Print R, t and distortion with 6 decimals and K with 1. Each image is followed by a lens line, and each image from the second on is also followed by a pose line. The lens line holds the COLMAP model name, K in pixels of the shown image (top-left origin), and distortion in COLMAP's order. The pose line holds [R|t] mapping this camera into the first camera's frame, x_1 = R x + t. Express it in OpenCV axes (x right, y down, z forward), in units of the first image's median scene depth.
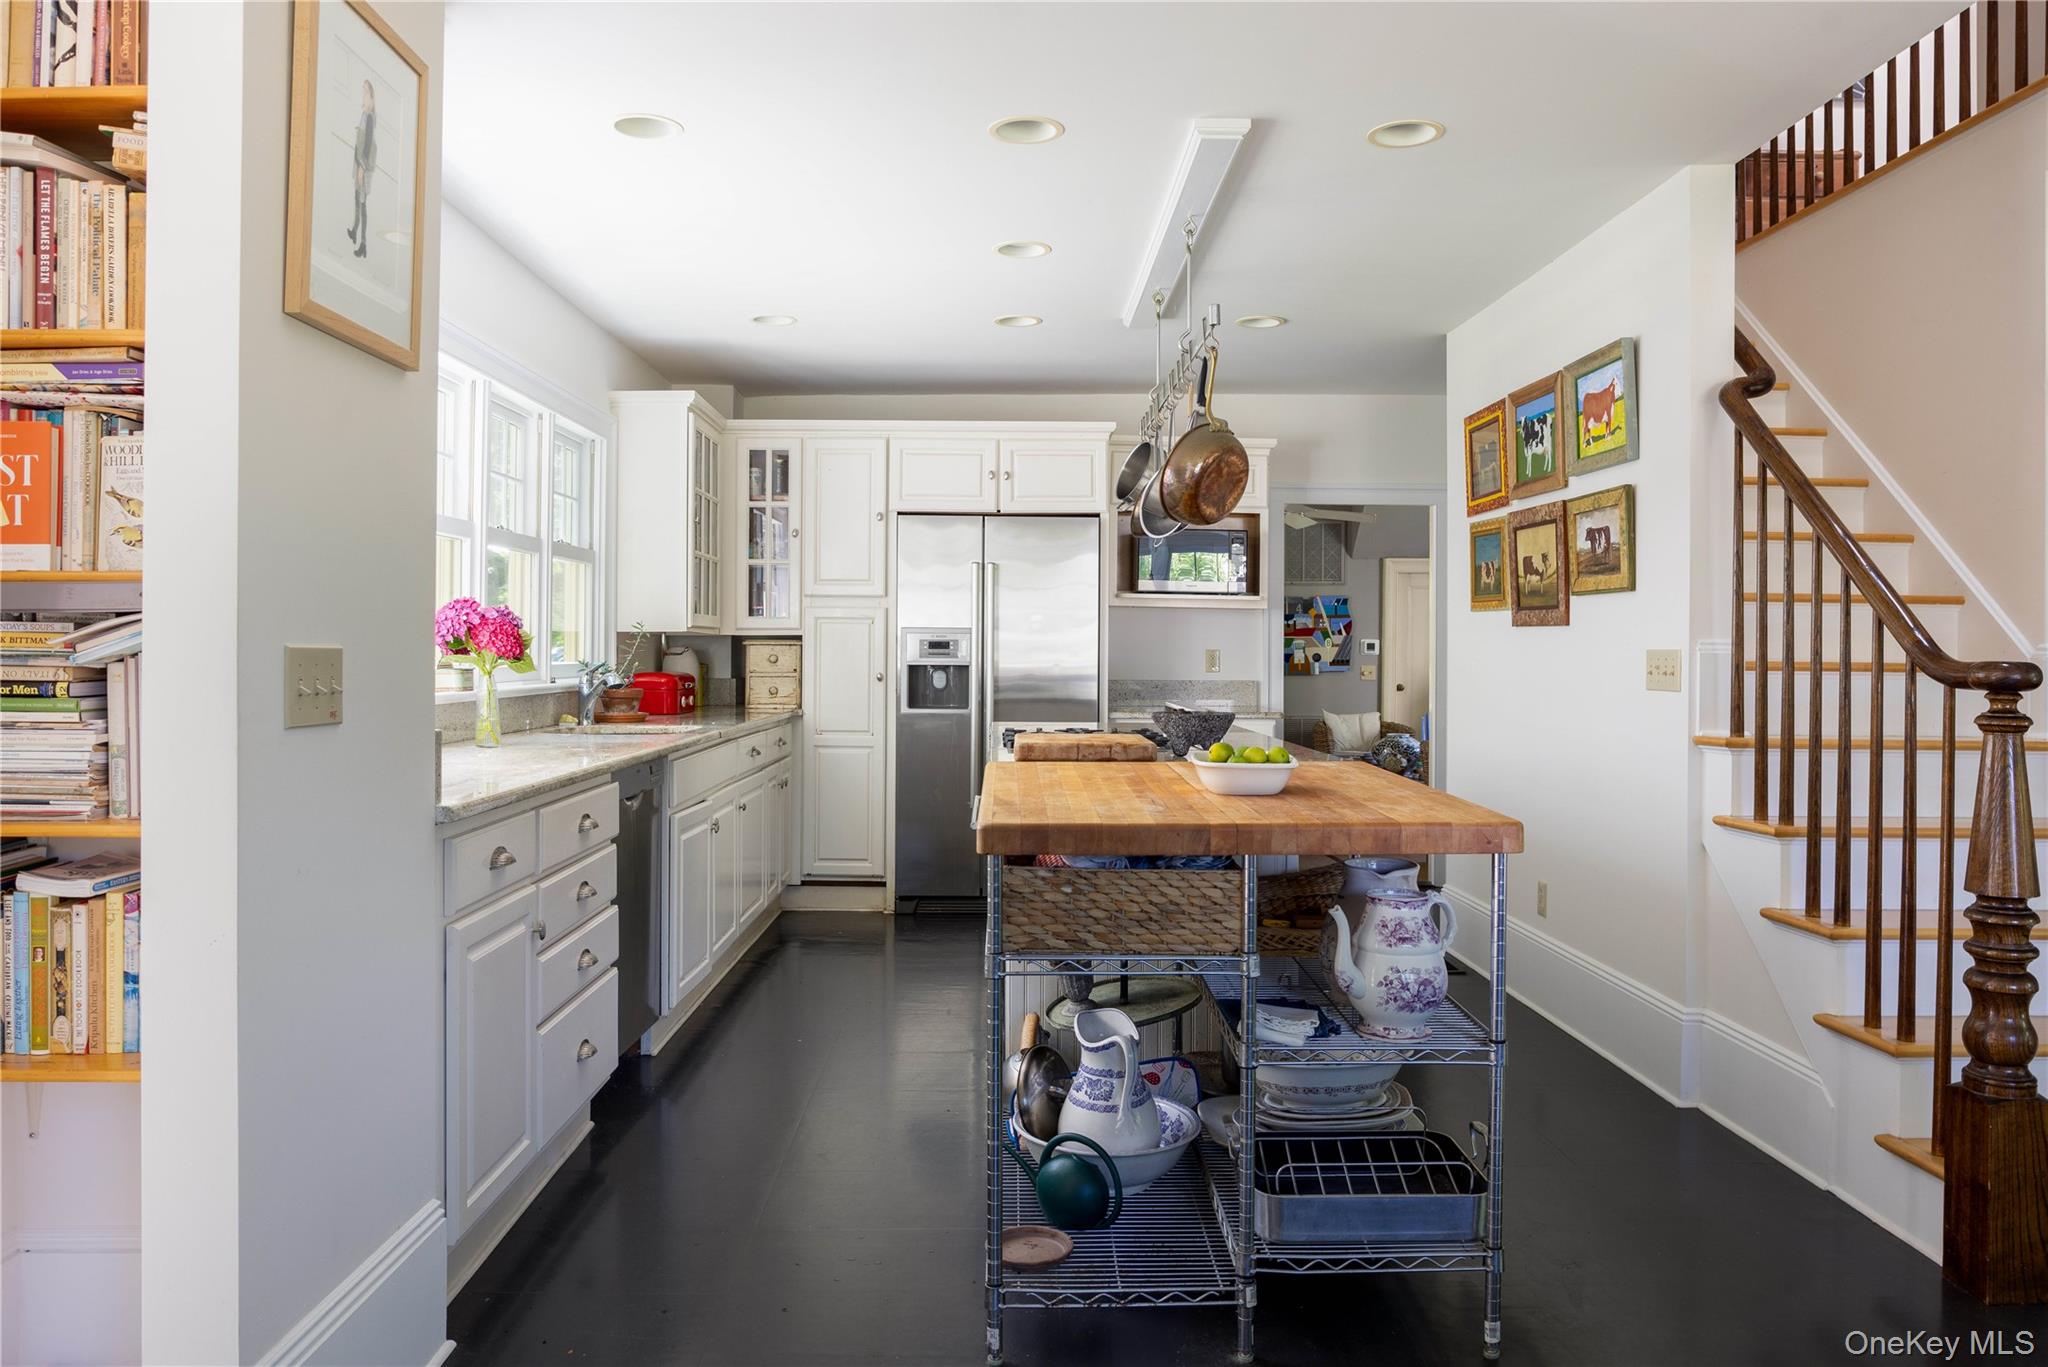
lens RADIAL K [[1490.0, 0, 1024.0], [0, 1490.0, 683.5], [0, 0, 1]] dist [-0.003149, 0.006481]
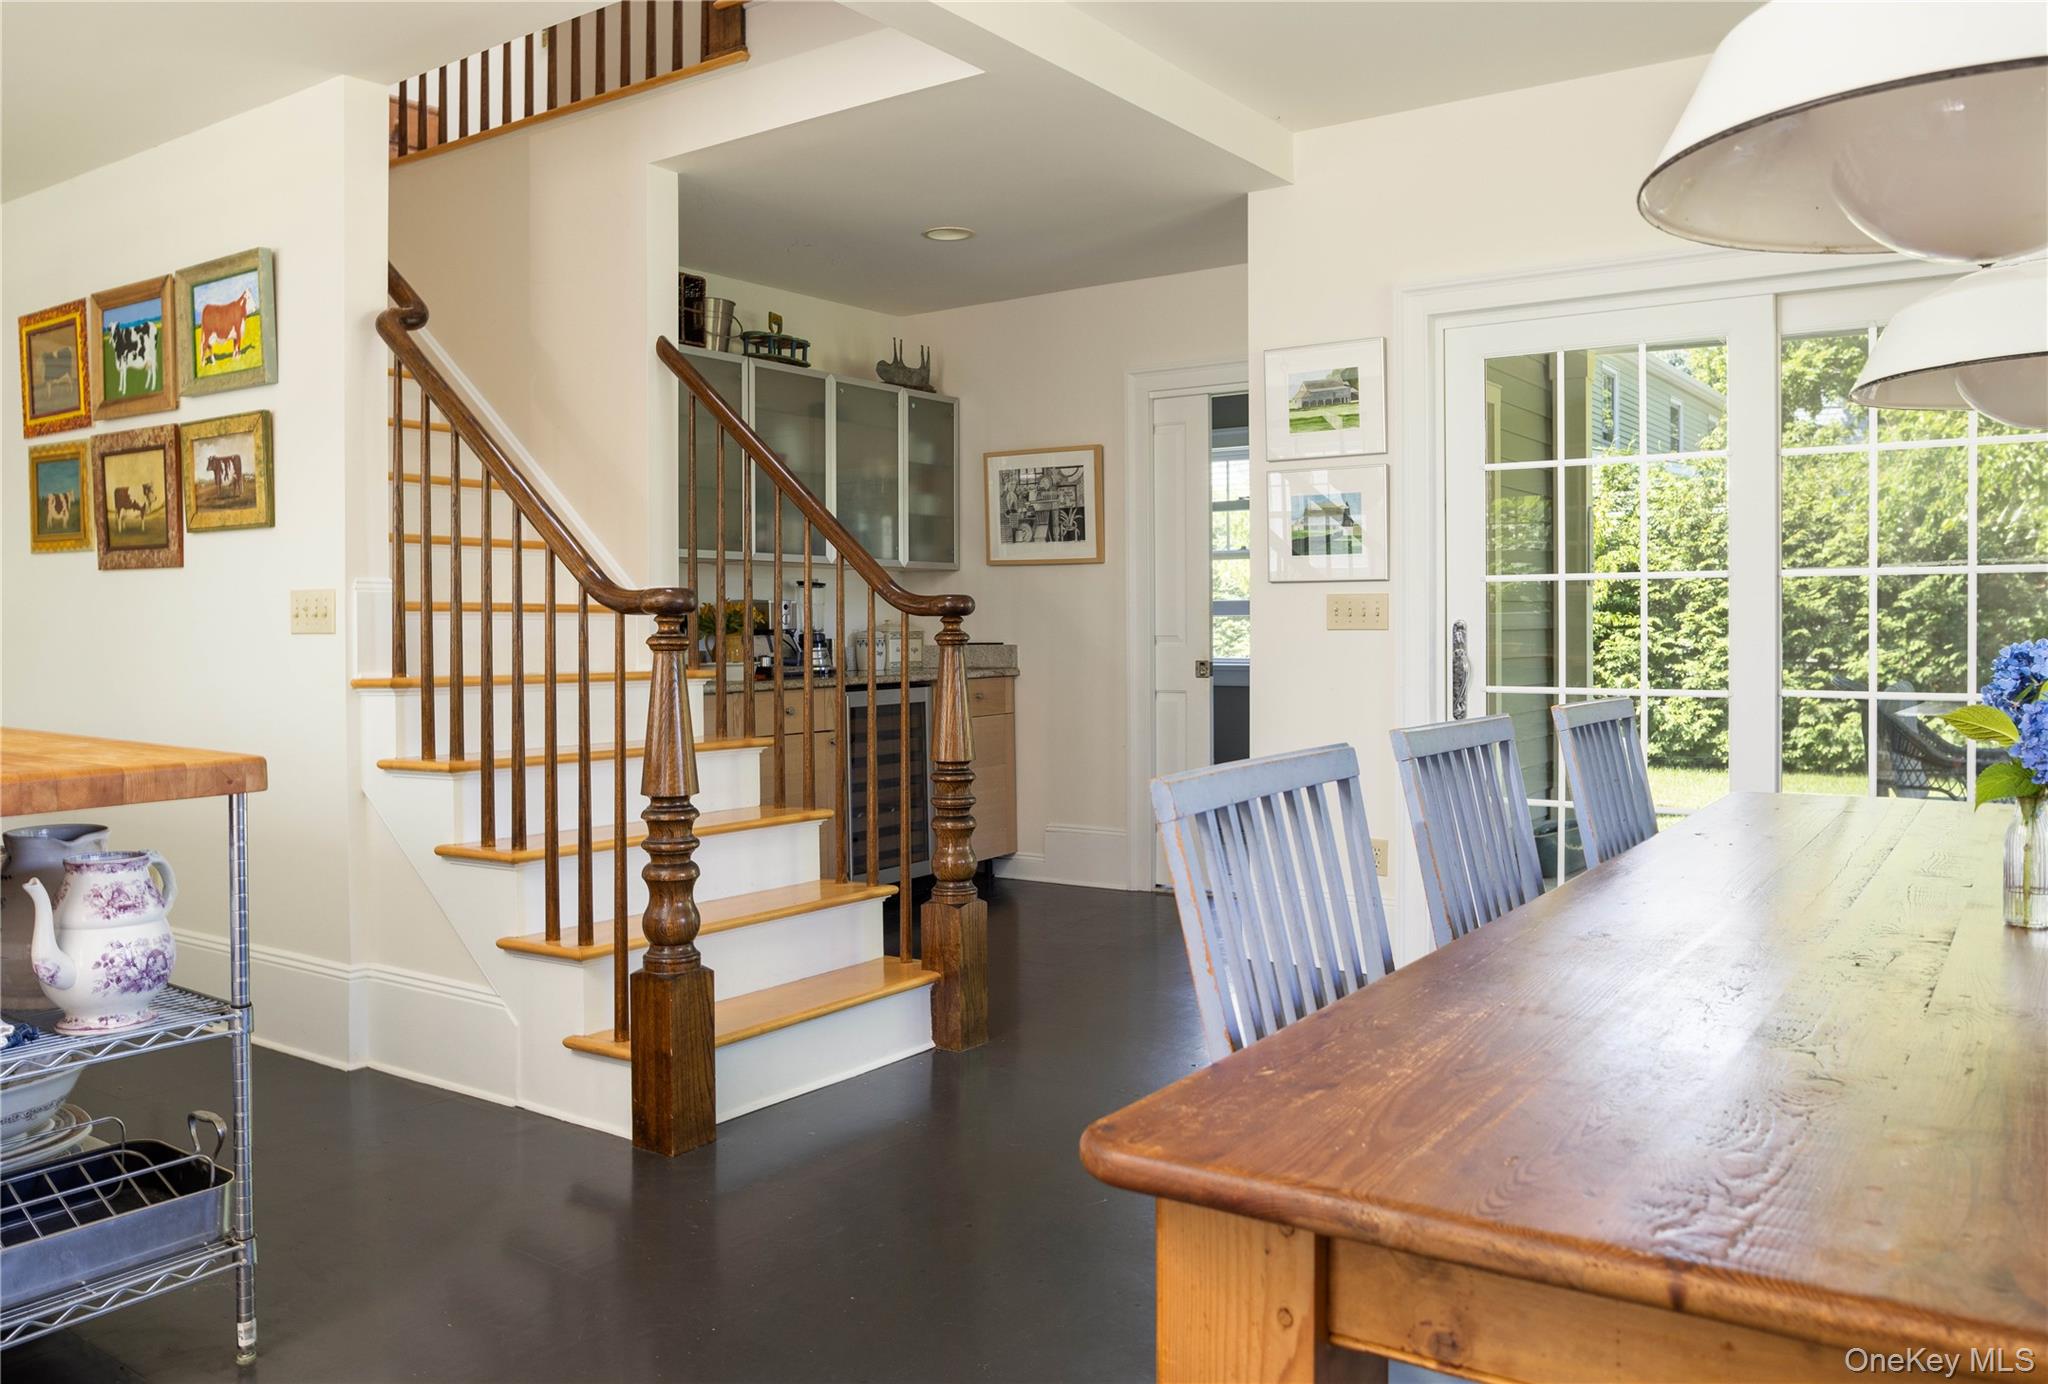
lens RADIAL K [[1614.7, 0, 1024.0], [0, 1614.7, 692.0], [0, 0, 1]] dist [-0.009048, -0.001581]
pose [[0.597760, -0.033227, 0.800986, -0.131341], [0.026880, 0.999410, 0.021398, 0.035513], [-0.801224, 0.008740, 0.598301, 0.039974]]
